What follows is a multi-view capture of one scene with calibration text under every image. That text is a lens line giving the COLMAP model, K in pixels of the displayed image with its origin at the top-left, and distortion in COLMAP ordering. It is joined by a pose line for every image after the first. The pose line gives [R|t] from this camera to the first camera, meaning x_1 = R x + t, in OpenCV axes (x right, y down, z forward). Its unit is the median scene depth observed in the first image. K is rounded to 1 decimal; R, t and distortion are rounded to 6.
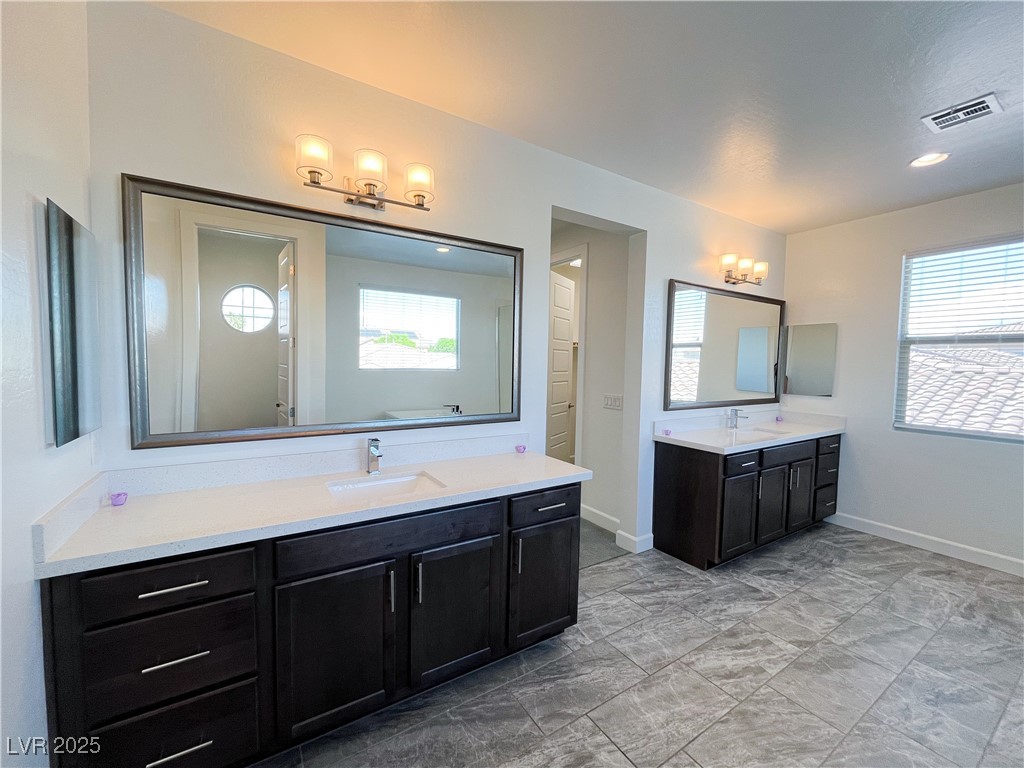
lens RADIAL K [[416.1, 0, 510.5], [0, 416.1, 385.3], [0, 0, 1]] dist [-0.000795, -0.000263]
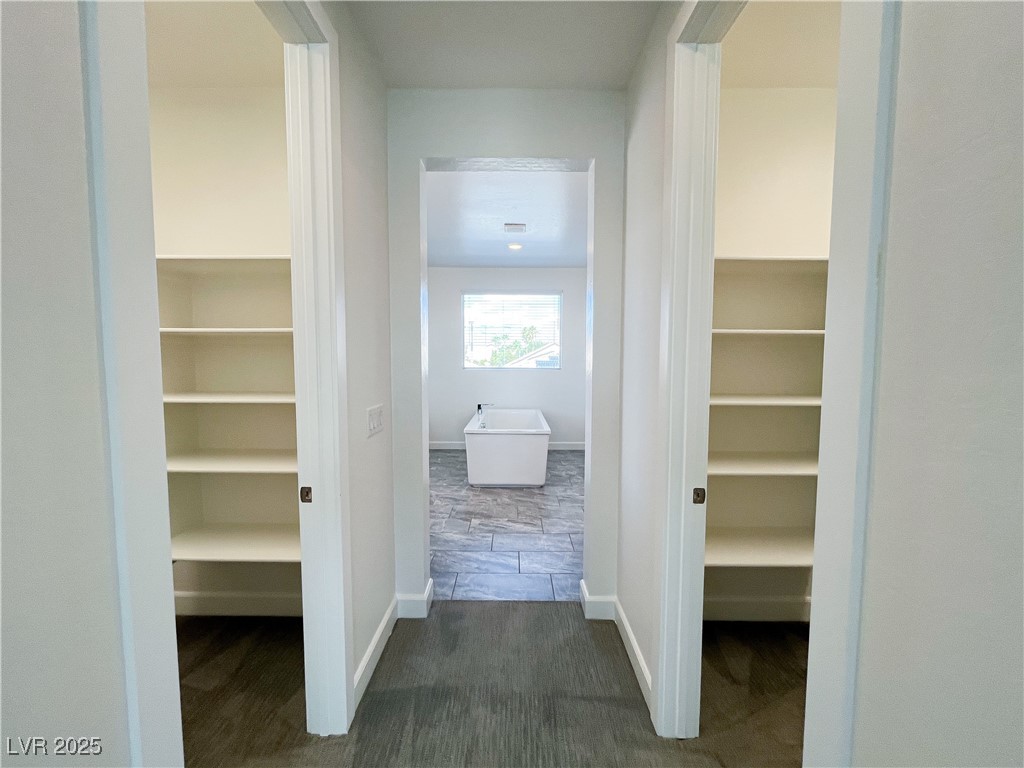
lens RADIAL K [[416.1, 0, 509.6], [0, 416.1, 385.7], [0, 0, 1]] dist [-0.000795, -0.000263]
pose [[-0.839668, -0.059759, 0.539803, -0.317806], [0.010887, 0.991876, 0.126741, -0.120103], [-0.542991, 0.112297, -0.832196, 2.263854]]
